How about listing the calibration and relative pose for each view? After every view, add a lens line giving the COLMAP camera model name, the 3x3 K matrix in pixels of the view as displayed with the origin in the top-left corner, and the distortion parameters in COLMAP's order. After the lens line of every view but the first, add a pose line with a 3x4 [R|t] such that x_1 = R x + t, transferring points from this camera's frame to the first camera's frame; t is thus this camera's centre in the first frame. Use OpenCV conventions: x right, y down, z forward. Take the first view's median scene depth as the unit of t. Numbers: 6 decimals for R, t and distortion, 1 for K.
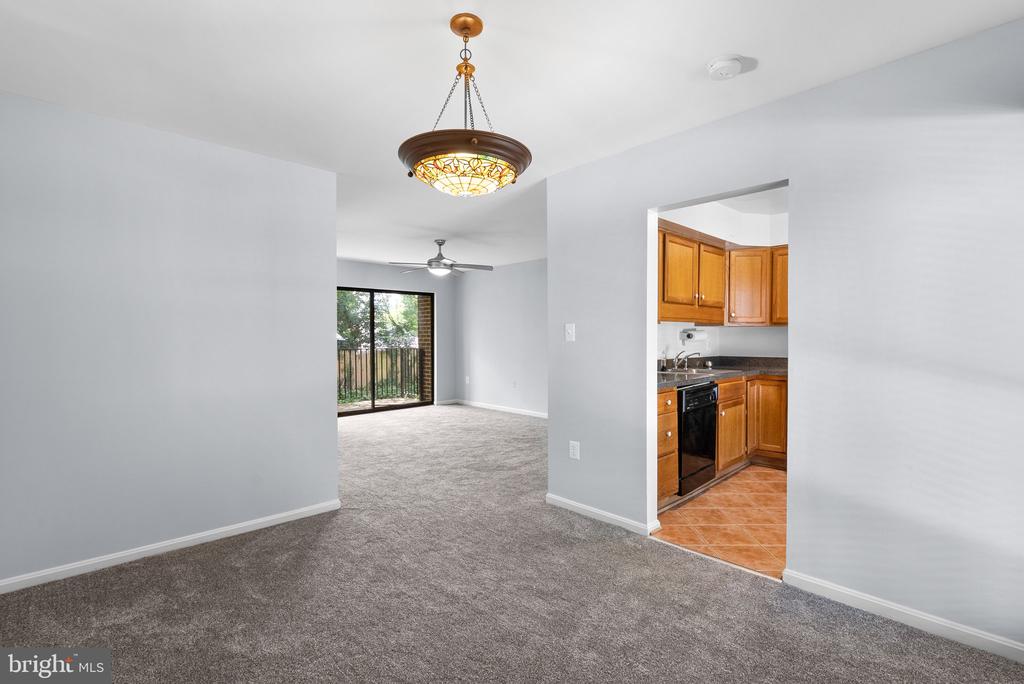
lens RADIAL K [[469.0, 0, 511.7], [0, 469.0, 345.3], [0, 0, 1]] dist [-0.001826, -0.000362]
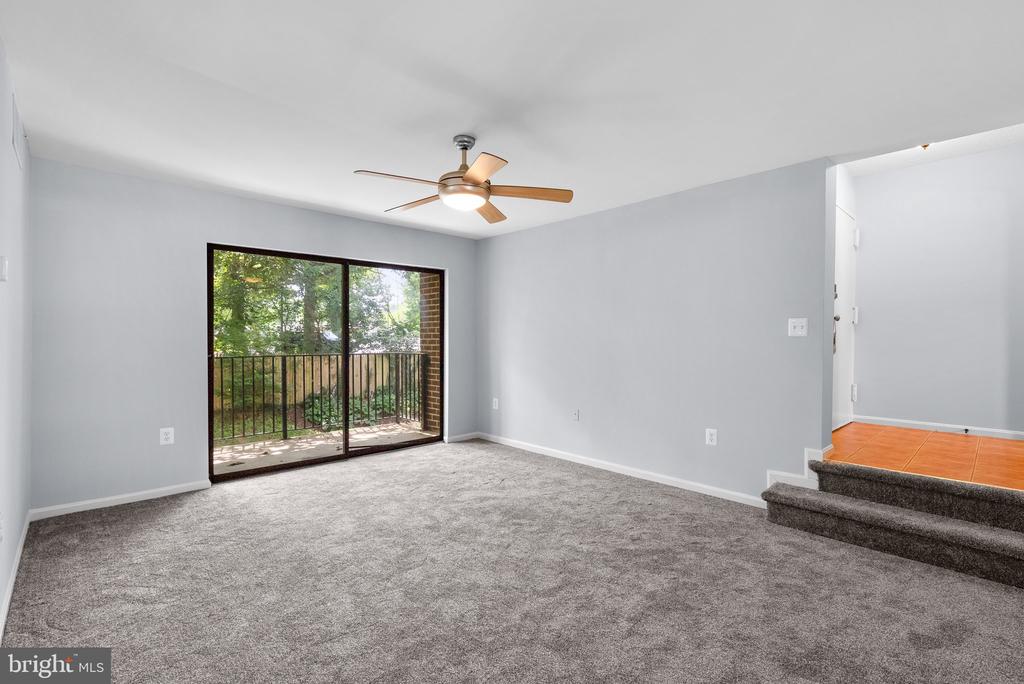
lens RADIAL K [[469.0, 0, 513.7], [0, 469.0, 341.6], [0, 0, 1]] dist [-0.001826, -0.000362]
pose [[0.999985, 0.004320, -0.003397, -0.061465], [-0.004360, 0.999921, -0.011783, -0.003979], [0.003346, 0.011798, 0.999925, 0.318610]]
